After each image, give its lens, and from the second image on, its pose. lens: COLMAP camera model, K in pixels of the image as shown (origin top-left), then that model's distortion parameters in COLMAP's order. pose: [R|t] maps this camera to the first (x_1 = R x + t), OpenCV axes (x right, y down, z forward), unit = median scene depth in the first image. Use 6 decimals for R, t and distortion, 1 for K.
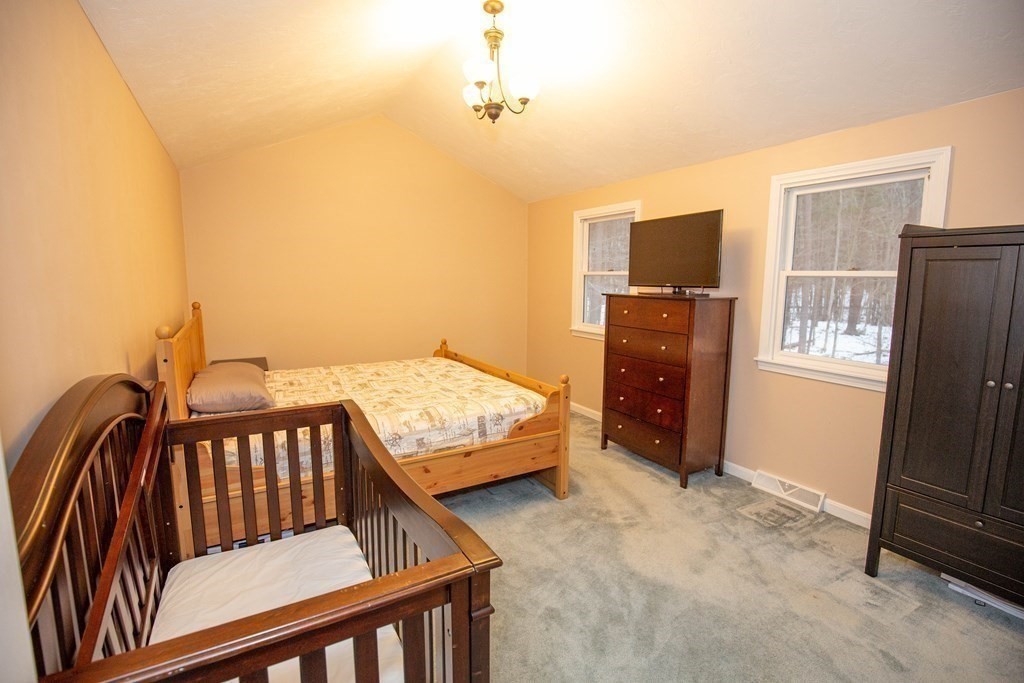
lens RADIAL K [[468.6, 0, 526.9], [0, 468.6, 337.3], [0, 0, 1]] dist [-0.030756, 0.003527]
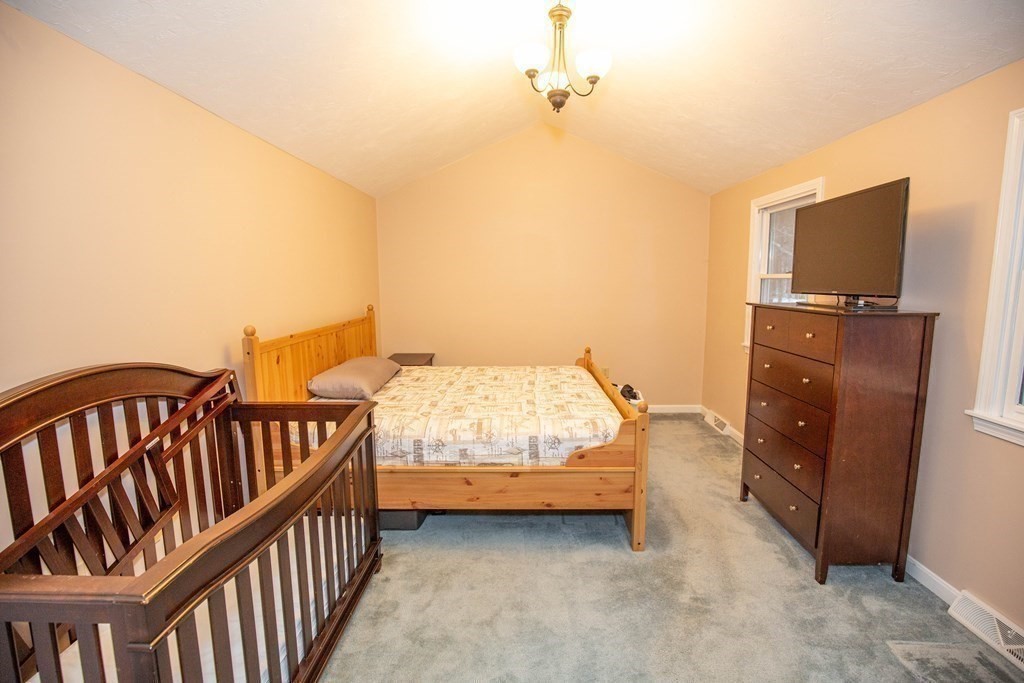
lens RADIAL K [[468.6, 0, 512.9], [0, 468.6, 337.8], [0, 0, 1]] dist [-0.030756, 0.003527]
pose [[0.853612, 0.052487, -0.518258, 0.318660], [-0.055187, 0.998424, 0.010219, -0.029434], [0.517978, 0.019878, 0.855163, 0.183954]]
